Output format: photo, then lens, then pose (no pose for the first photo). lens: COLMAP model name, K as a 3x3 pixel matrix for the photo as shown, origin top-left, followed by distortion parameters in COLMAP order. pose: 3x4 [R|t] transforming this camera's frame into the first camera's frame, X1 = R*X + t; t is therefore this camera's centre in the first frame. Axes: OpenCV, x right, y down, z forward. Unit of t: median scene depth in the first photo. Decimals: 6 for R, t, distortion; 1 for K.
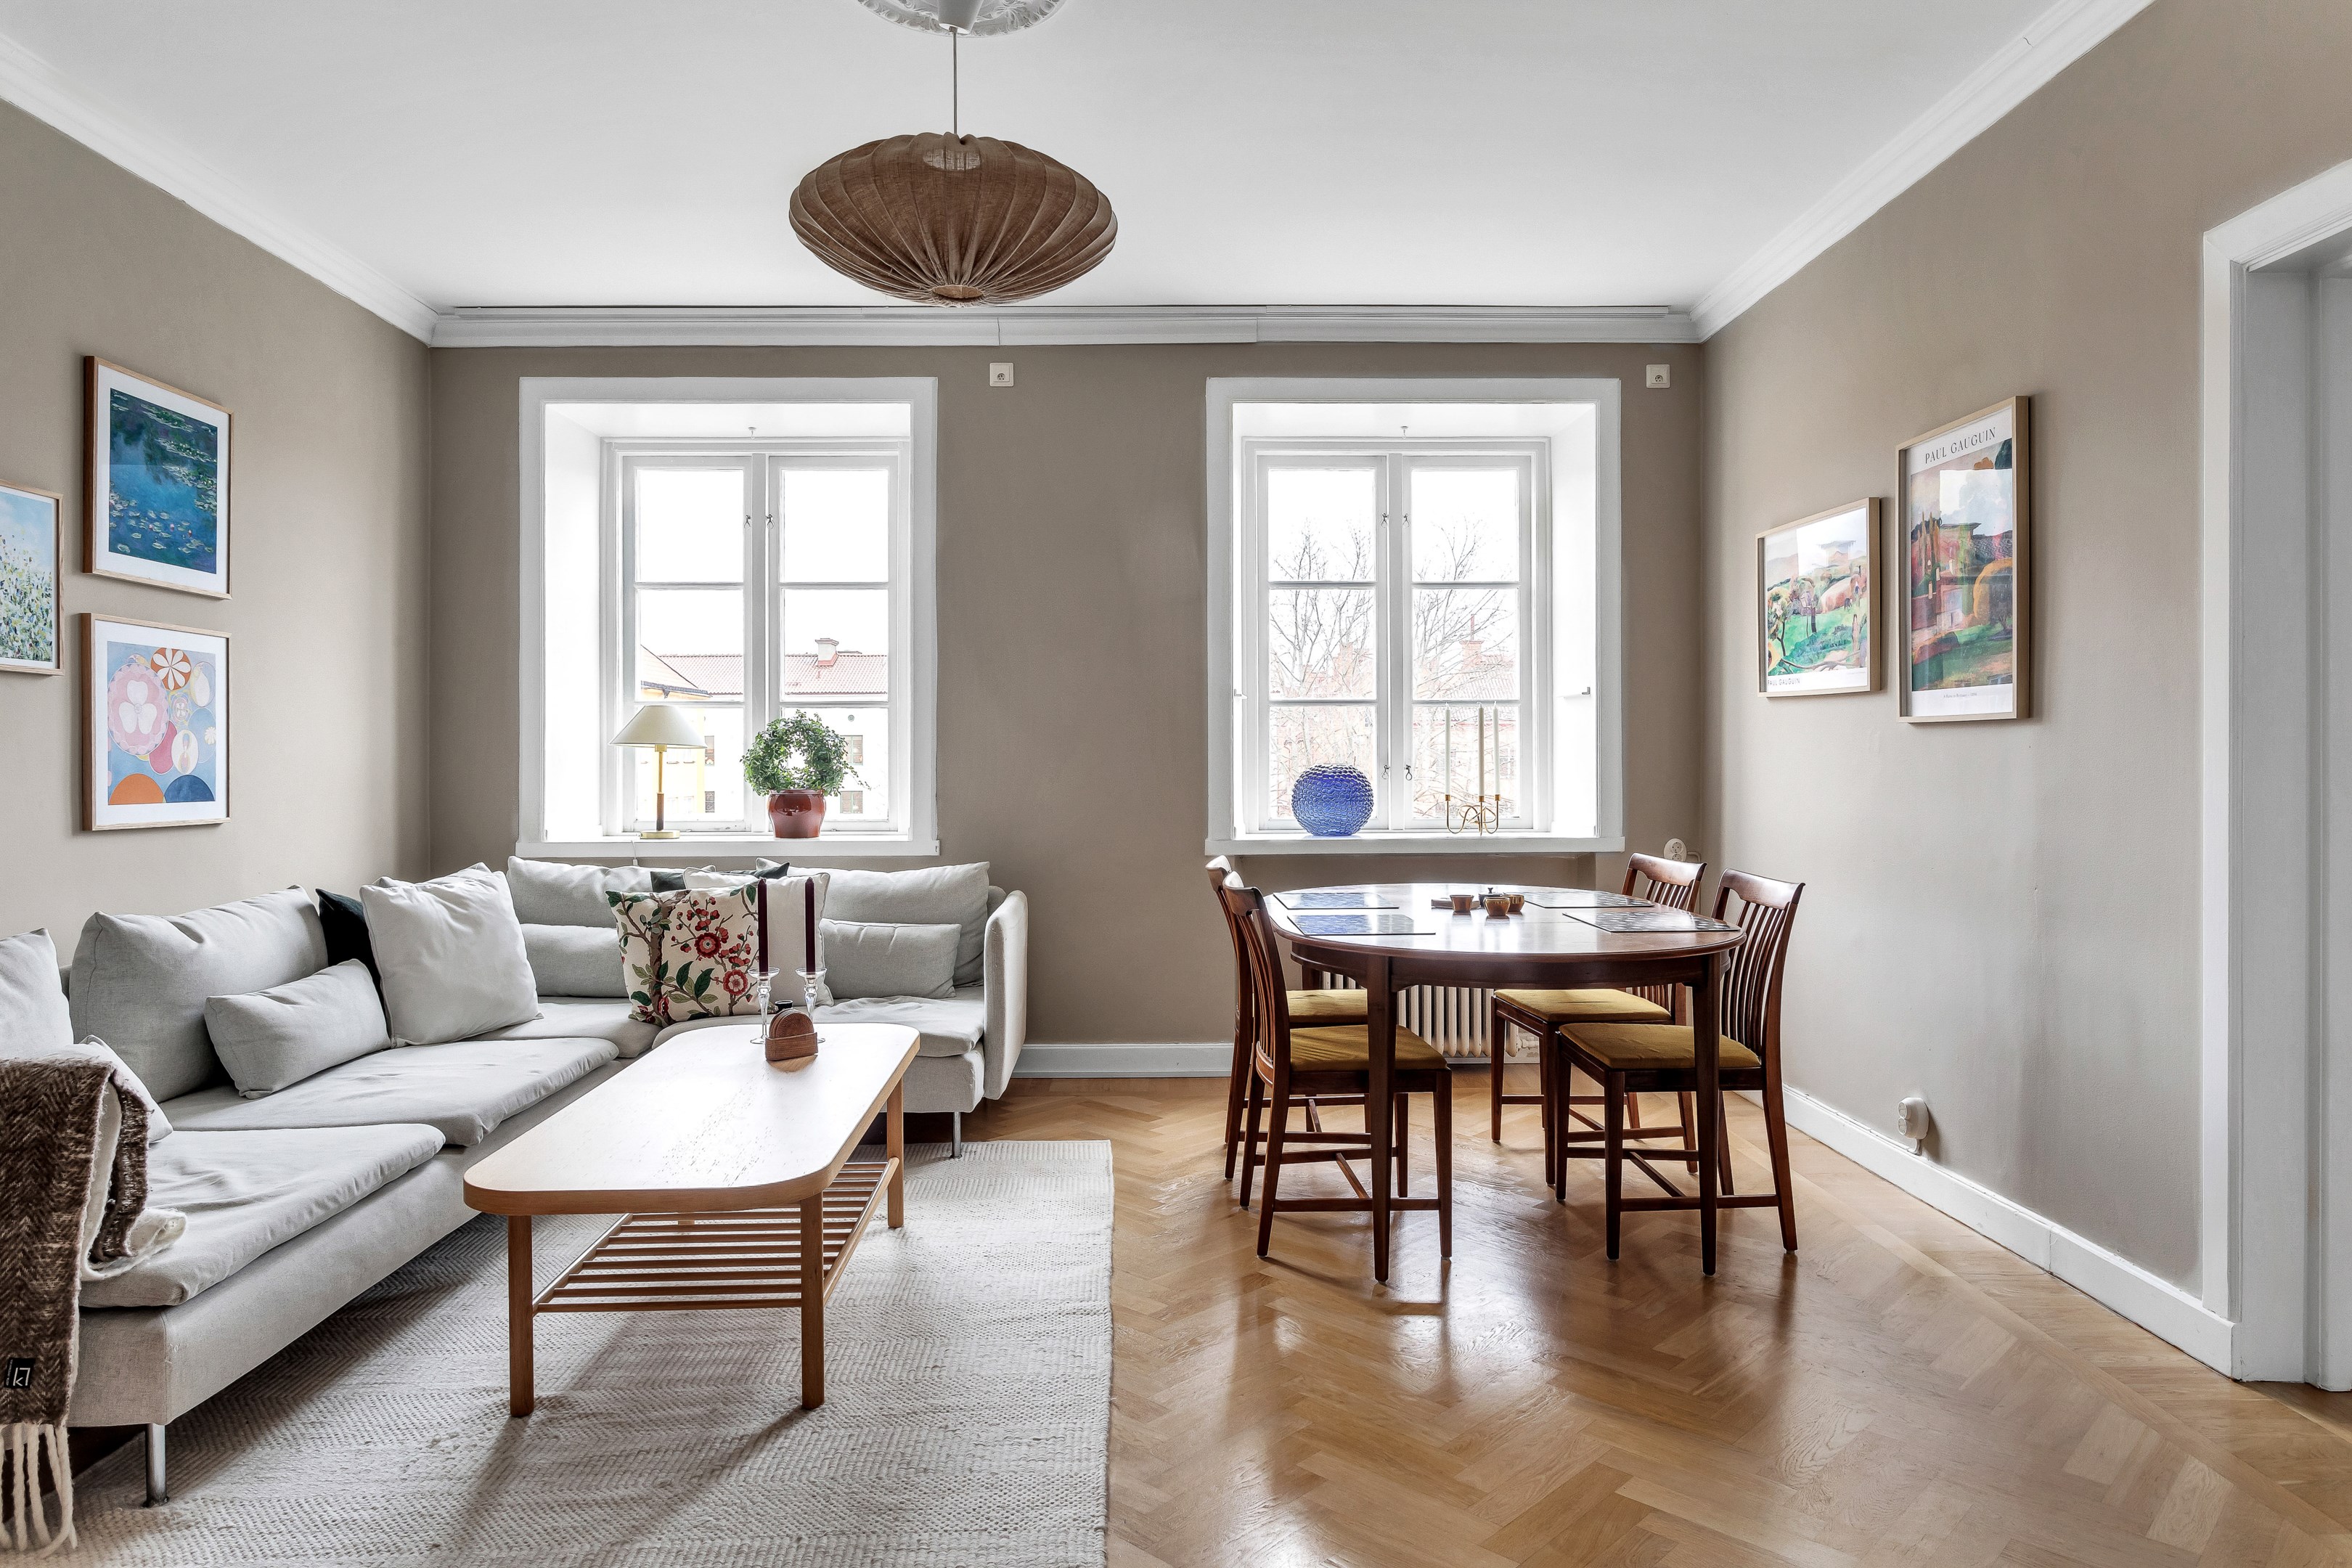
lens RADIAL K [[1403.9, 0, 1174.7], [0, 1403.9, 778.7], [0, 0, 1]] dist [-0.027295, 0.000249]
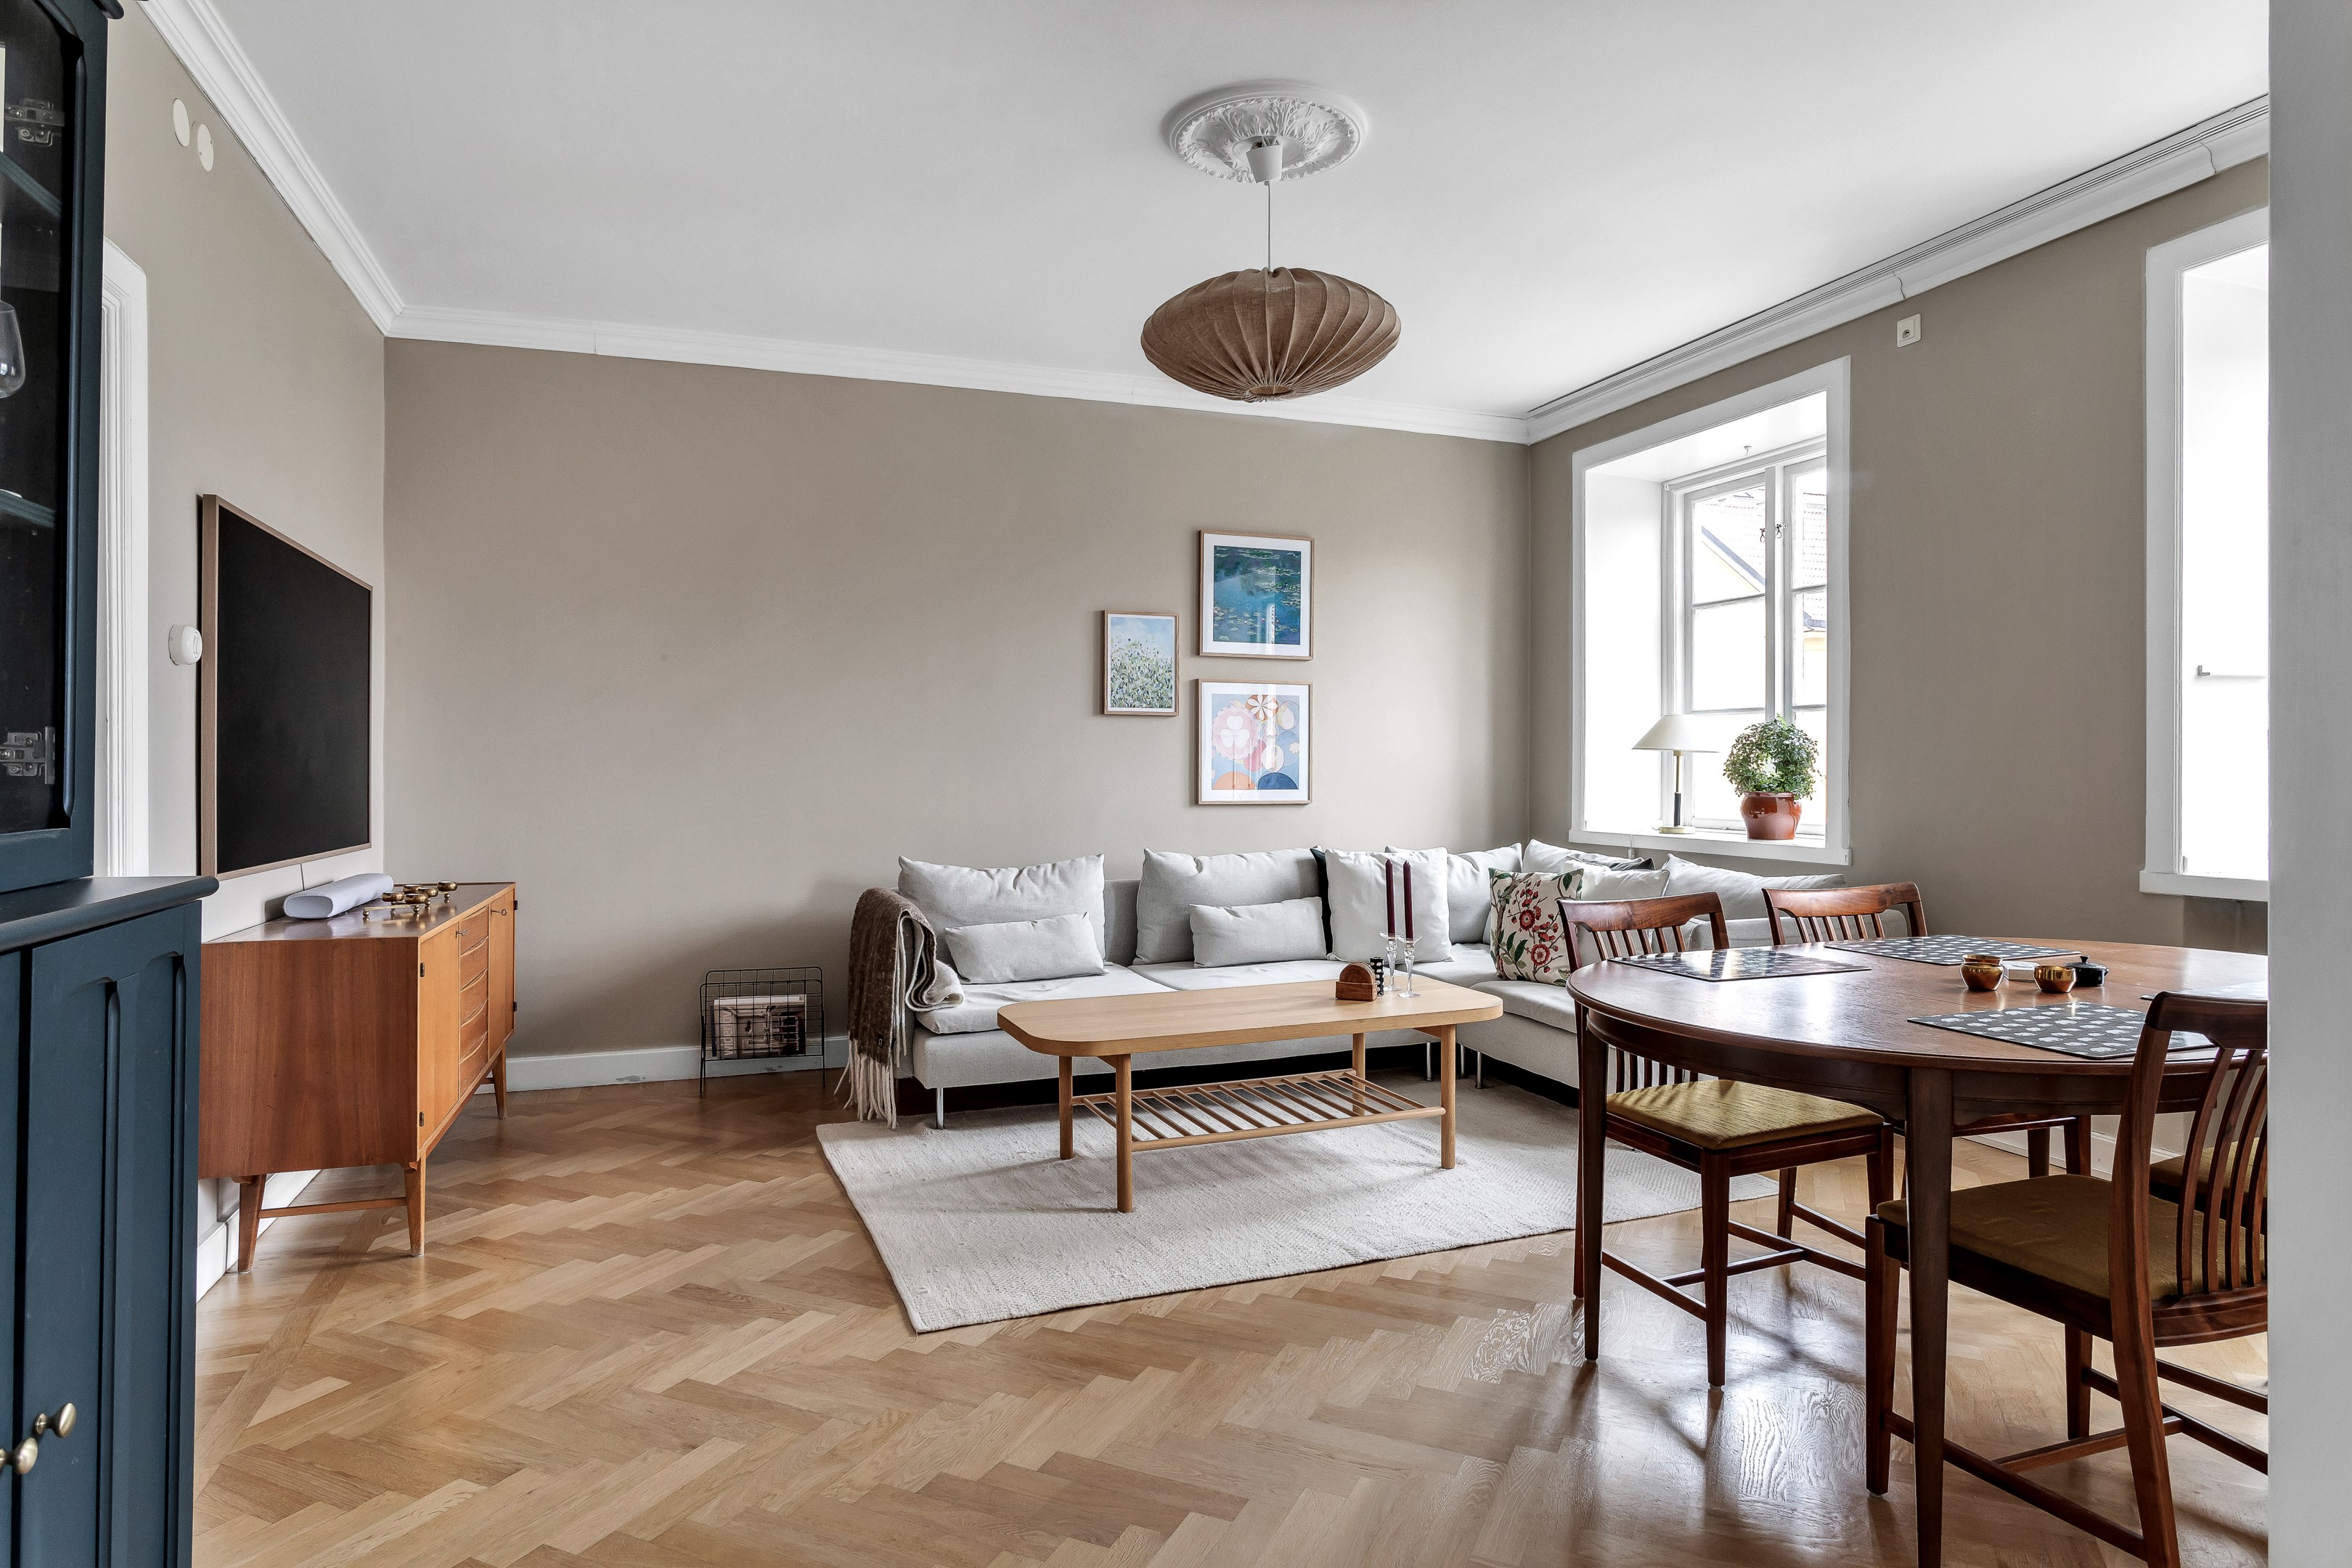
lens RADIAL K [[1306.0, 0, 1182.8], [0, 1306.0, 766.0], [0, 0, 1]] dist [-0.033871, 0.000925]
pose [[0.323391, 0.001604, -0.946264, 0.617308], [-0.011548, 0.999931, -0.002252, -0.005247], [0.946195, 0.011656, 0.323387, 0.368776]]
